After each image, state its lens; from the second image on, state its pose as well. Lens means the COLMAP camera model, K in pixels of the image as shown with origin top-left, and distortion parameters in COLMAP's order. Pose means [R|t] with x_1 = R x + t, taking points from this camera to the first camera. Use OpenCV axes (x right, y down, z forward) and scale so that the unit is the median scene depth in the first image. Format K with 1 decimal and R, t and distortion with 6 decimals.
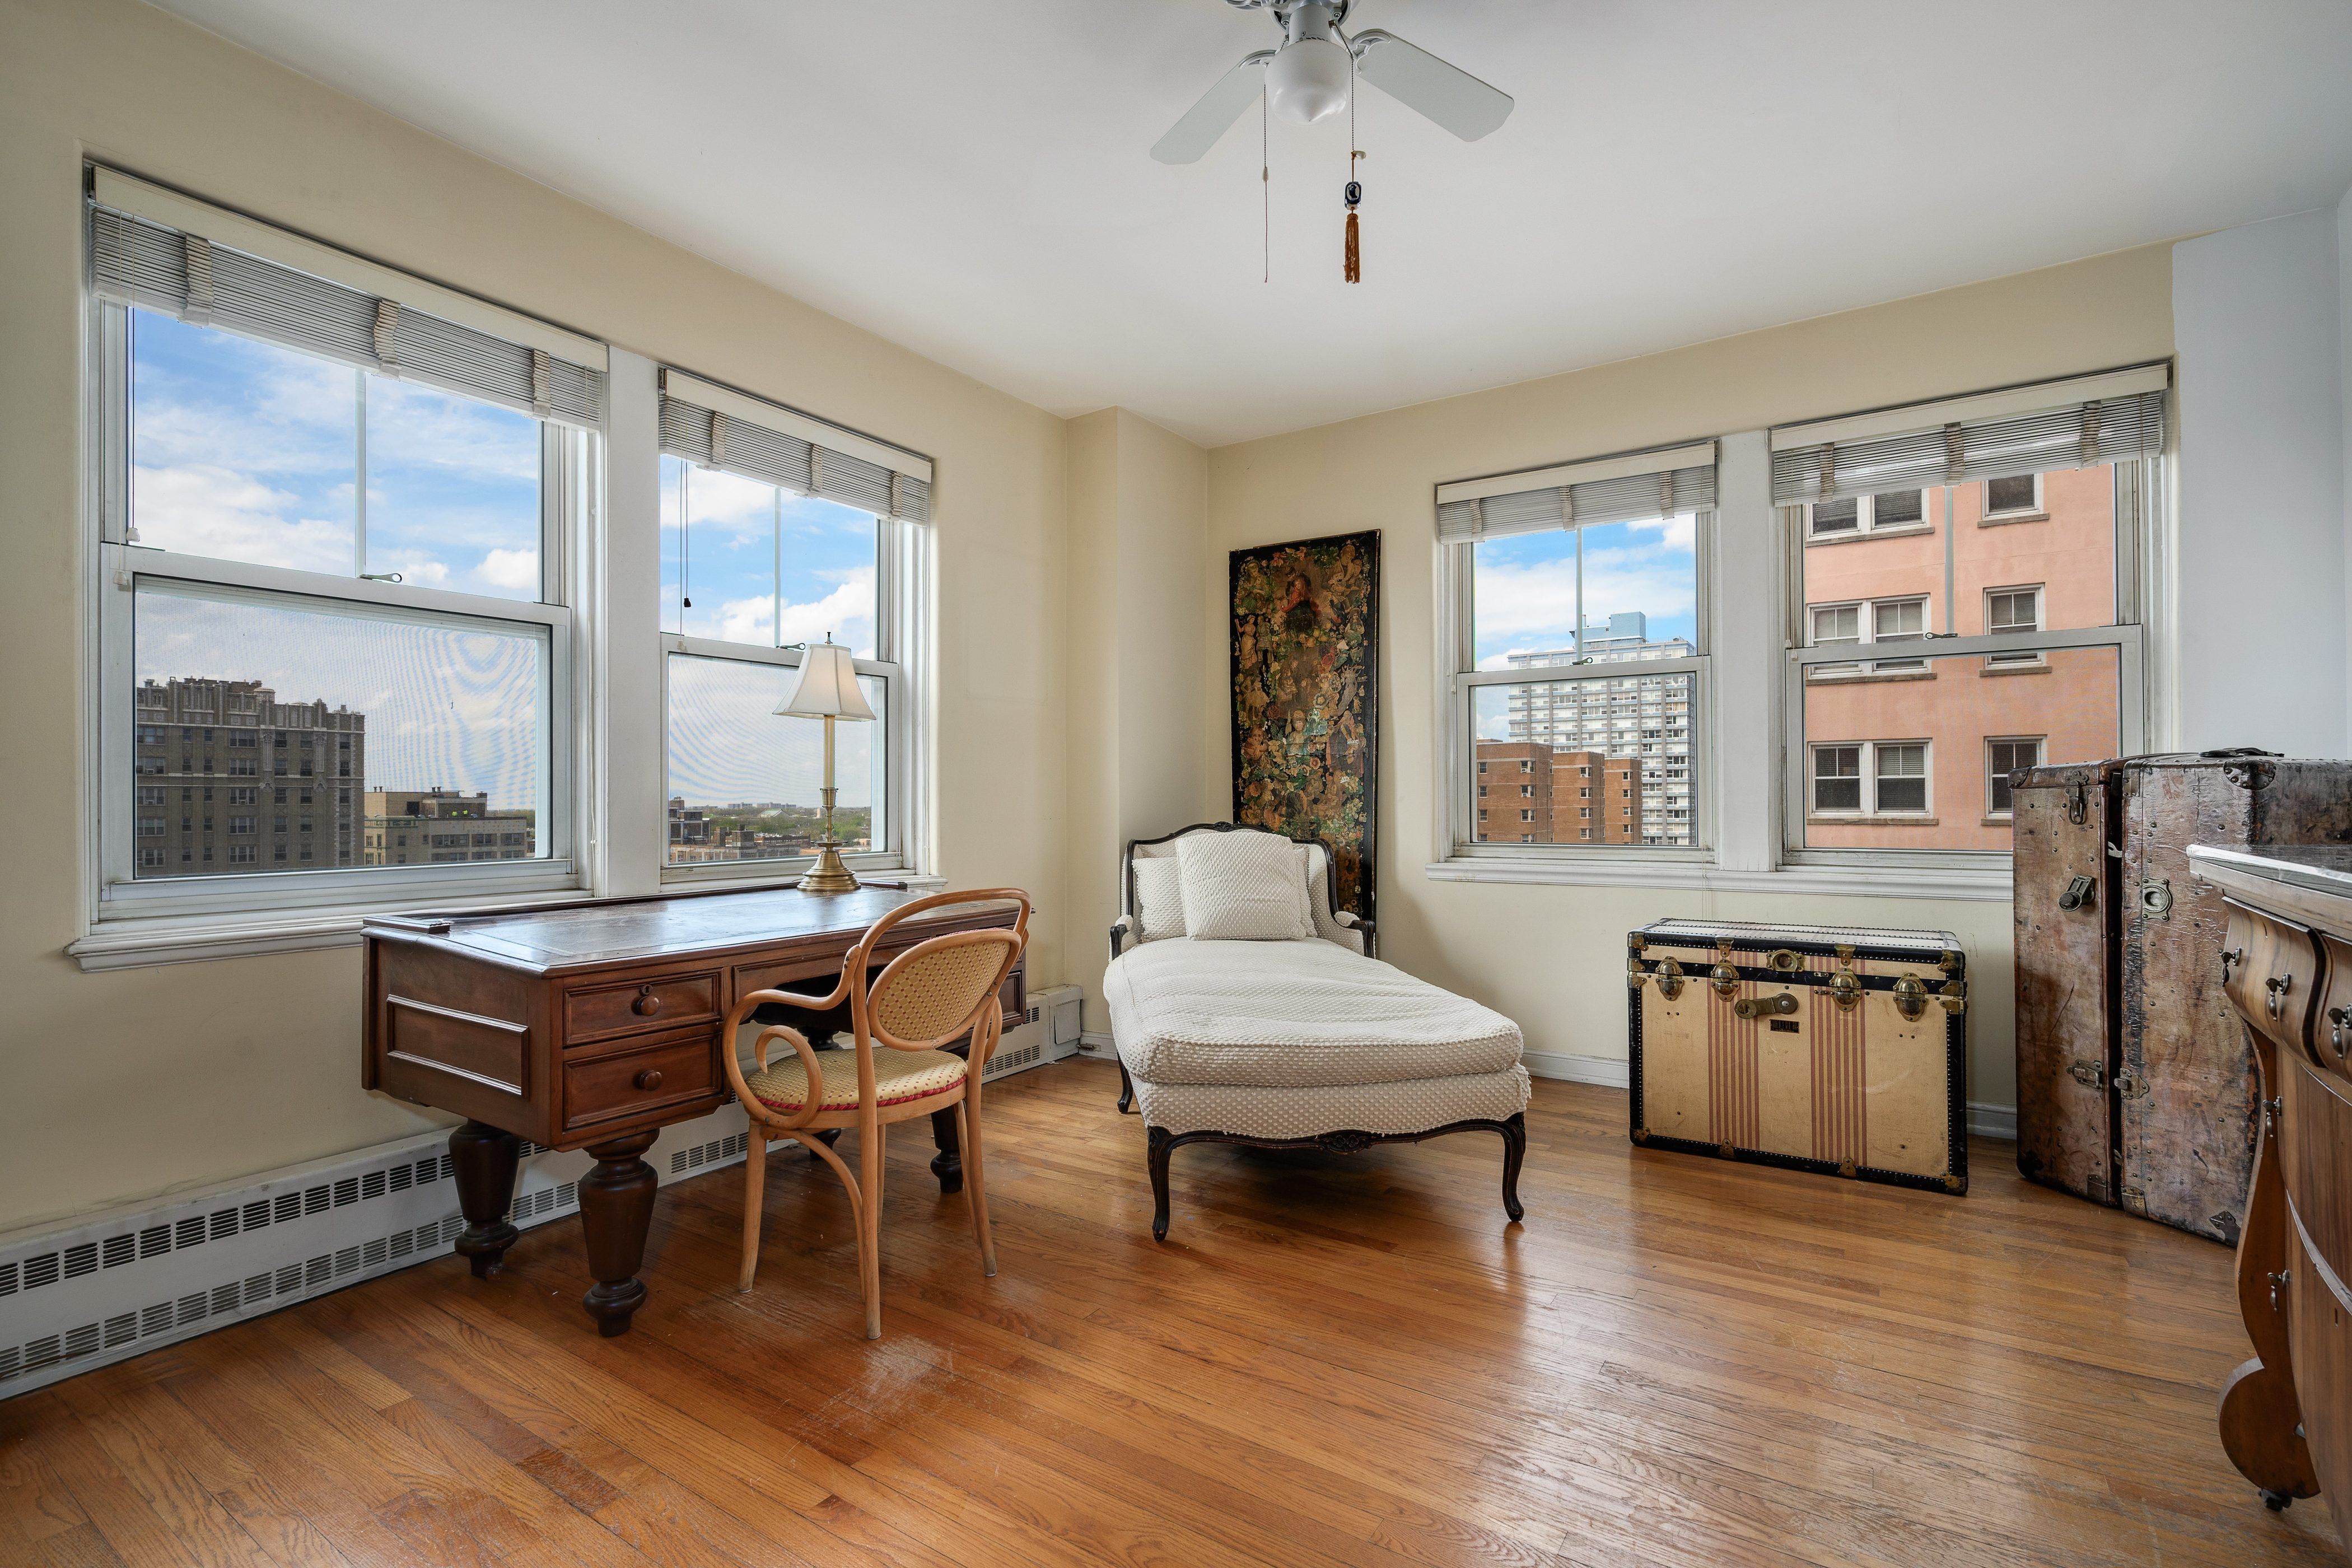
lens RADIAL K [[1123.6, 0, 1151.2], [0, 1123.6, 792.3], [0, 0, 1]] dist [0.002778, -0.000622]
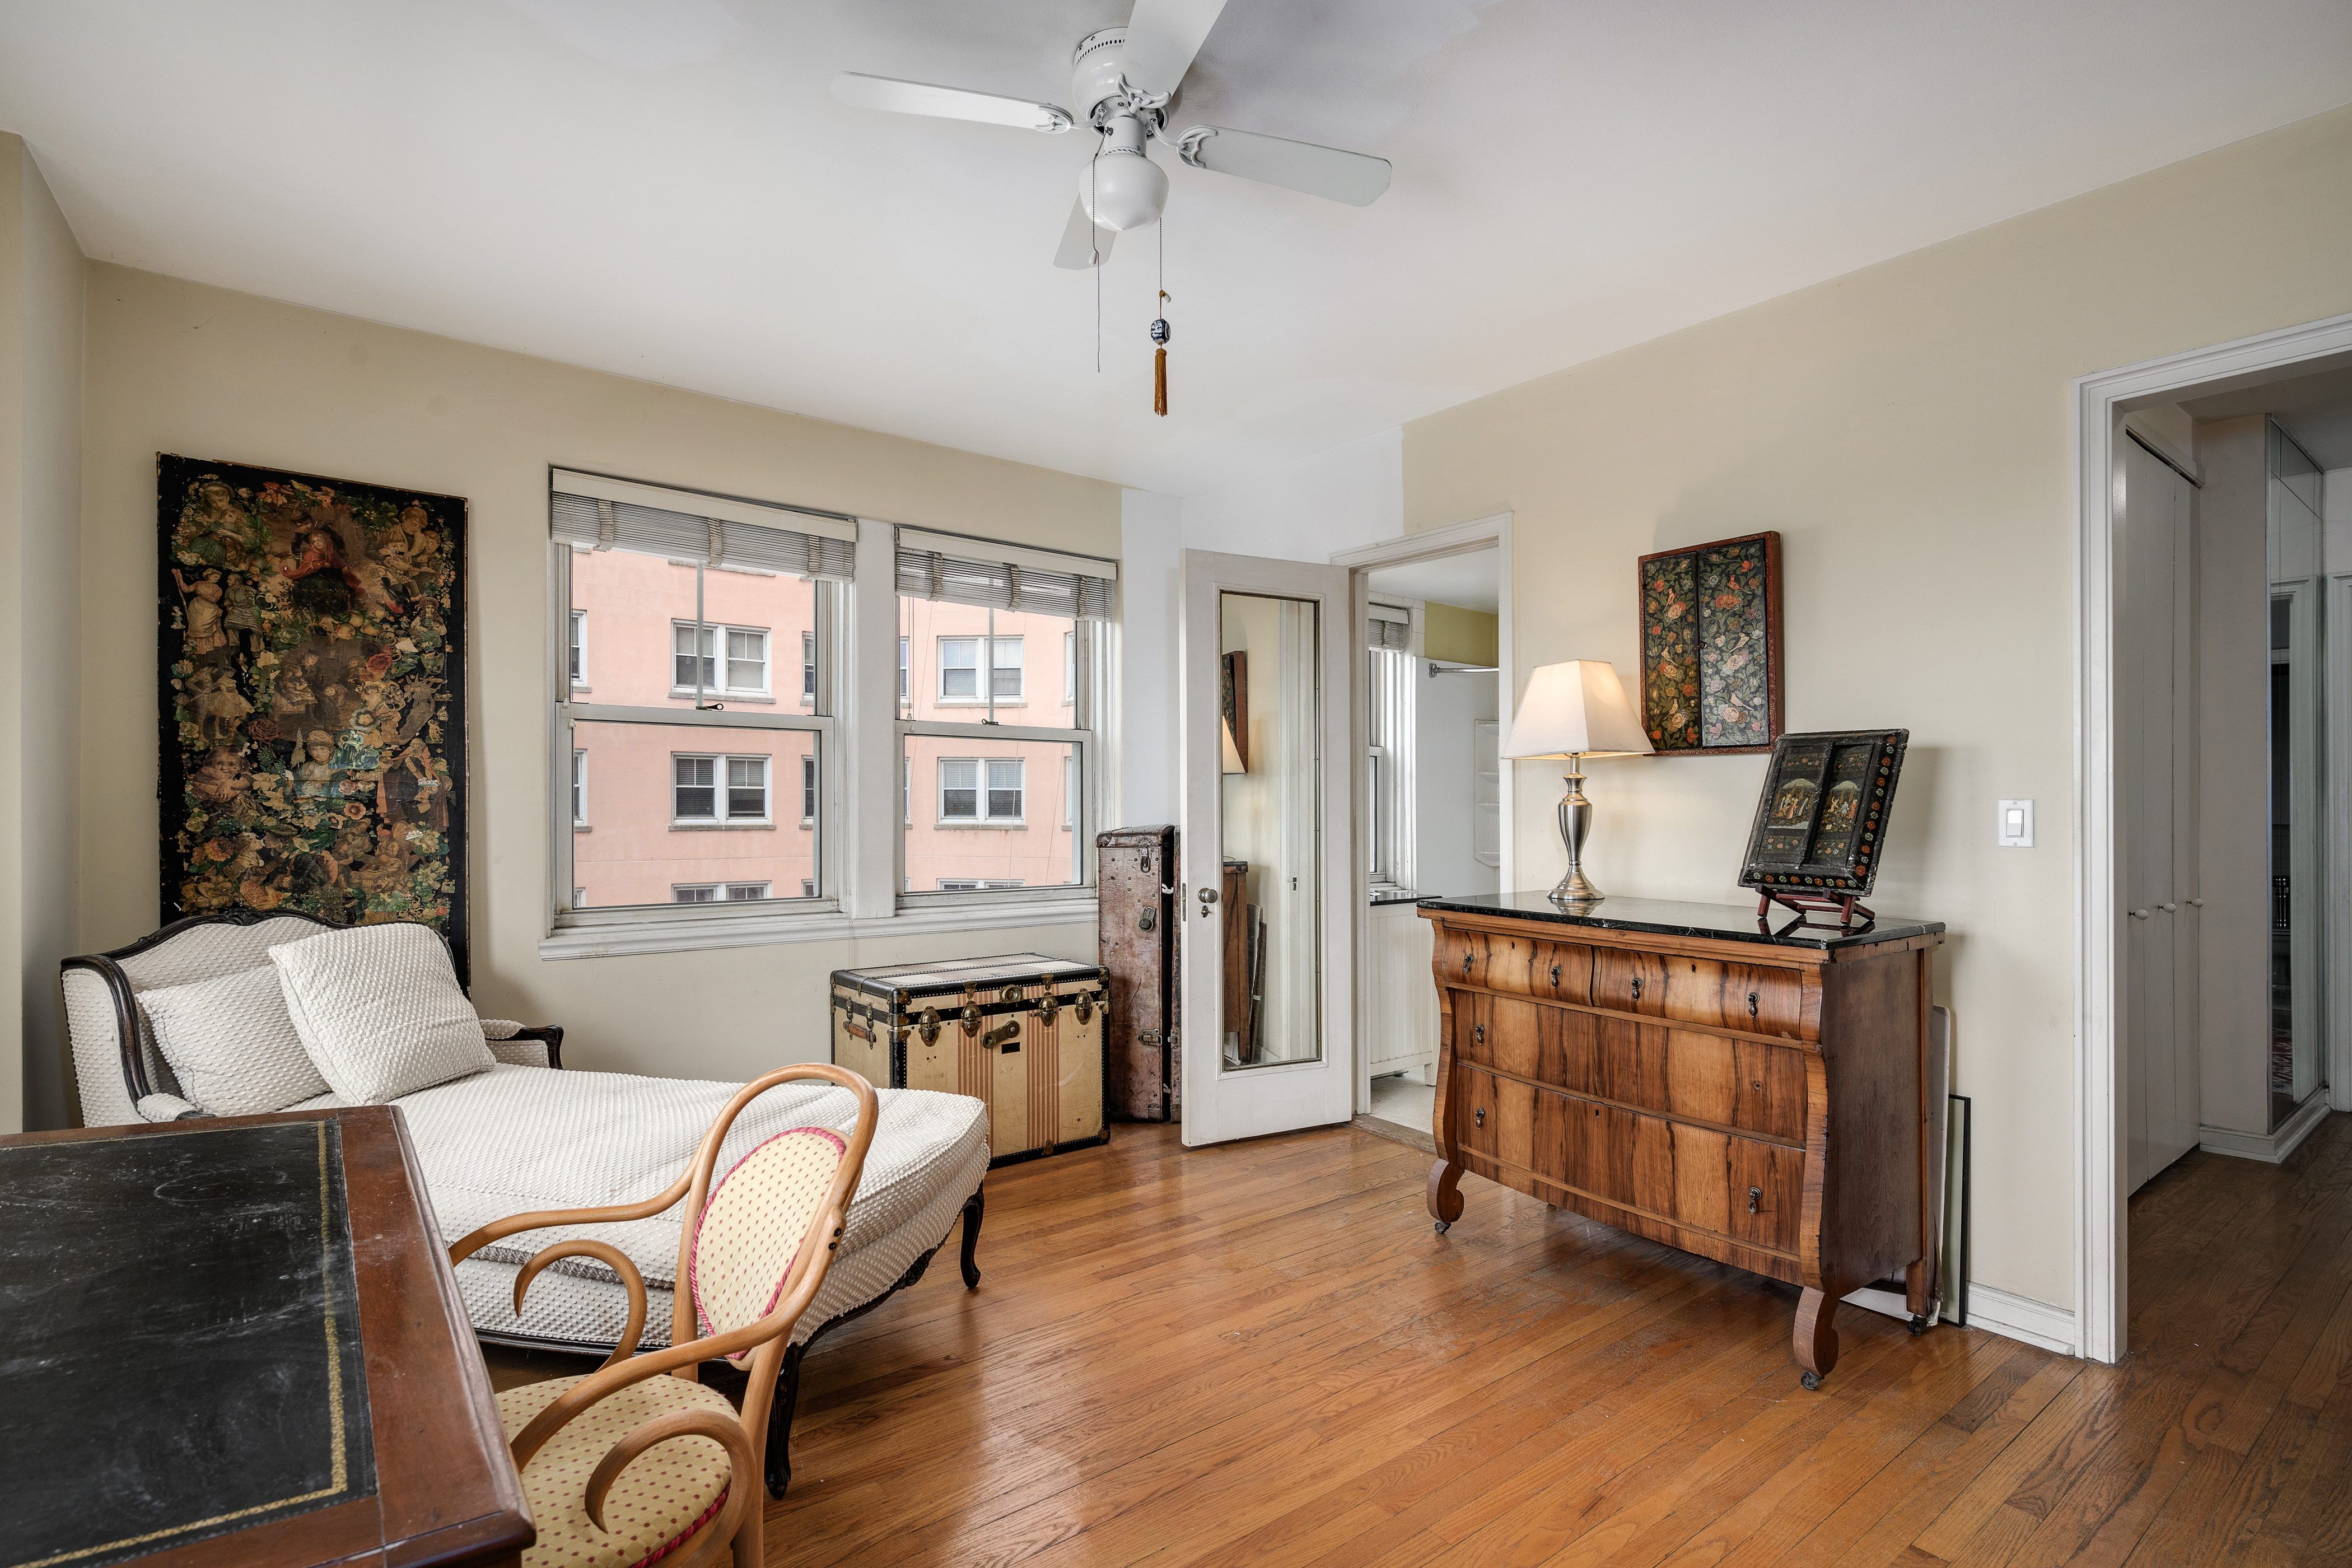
lens RADIAL K [[1123.6, 0, 1168.5], [0, 1123.6, 797.7], [0, 0, 1]] dist [0.002778, -0.000622]
pose [[0.297528, 0.010198, 0.954659, -0.368842], [-0.017092, 0.999840, -0.005353, -0.039175], [-0.954560, -0.014724, 0.297654, 0.327809]]
